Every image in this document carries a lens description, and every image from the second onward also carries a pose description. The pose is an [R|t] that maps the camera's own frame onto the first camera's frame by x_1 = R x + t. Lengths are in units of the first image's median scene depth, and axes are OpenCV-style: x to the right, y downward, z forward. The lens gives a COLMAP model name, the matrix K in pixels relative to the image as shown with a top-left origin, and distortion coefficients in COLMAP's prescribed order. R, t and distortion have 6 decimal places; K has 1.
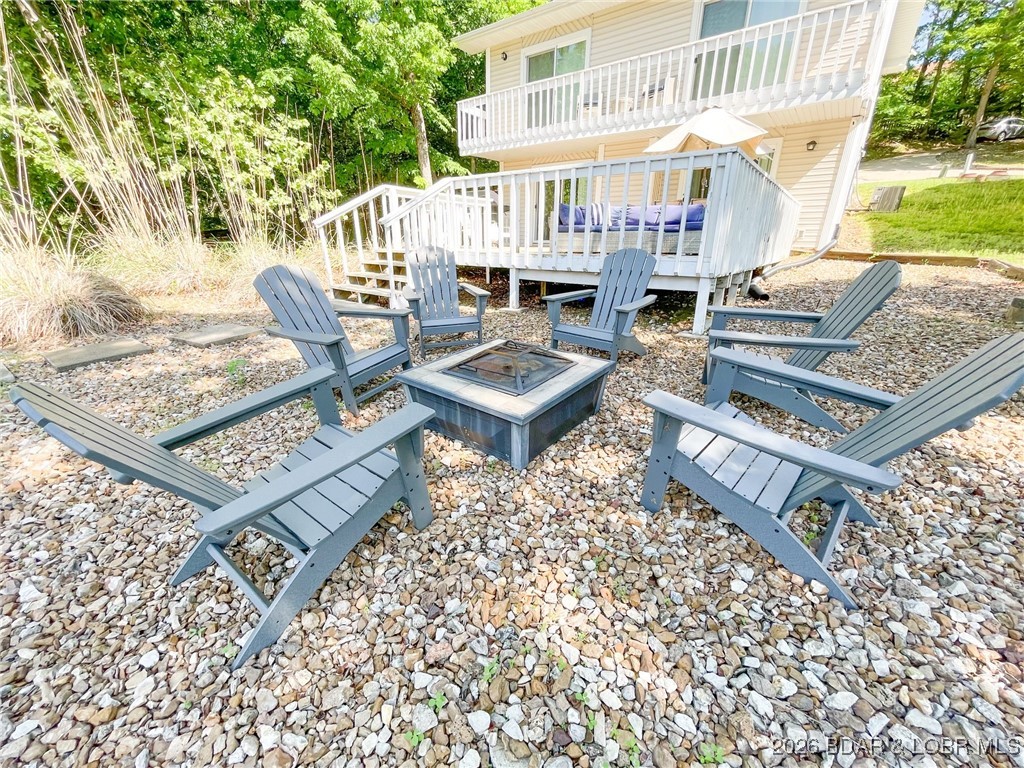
lens RADIAL K [[413.3, 0, 512.0], [0, 413.3, 384.0], [0, 0, 1]] dist [0.000426, 0.000086]
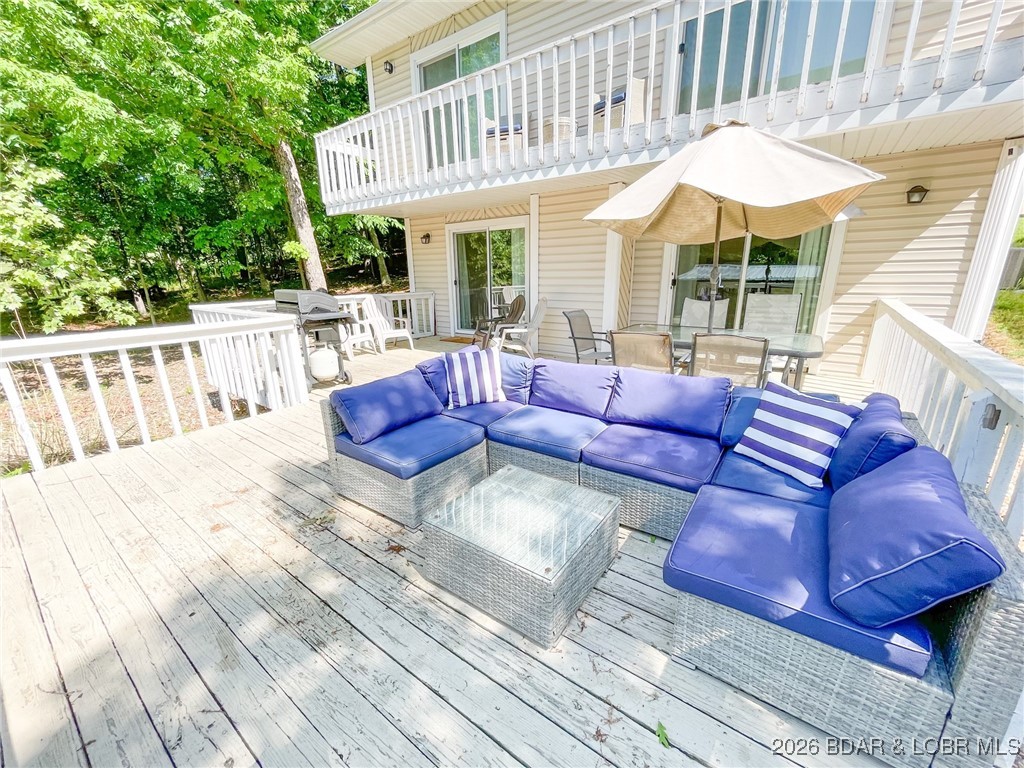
lens RADIAL K [[409.3, 0, 512.0], [0, 409.3, 384.0], [0, 0, 1]] dist [-0.001742, -0.000019]
pose [[0.999480, -0.031402, 0.007377, 0.185017], [0.031783, 0.997749, -0.059042, -0.285528], [-0.005506, 0.059246, 0.998228, 0.443993]]
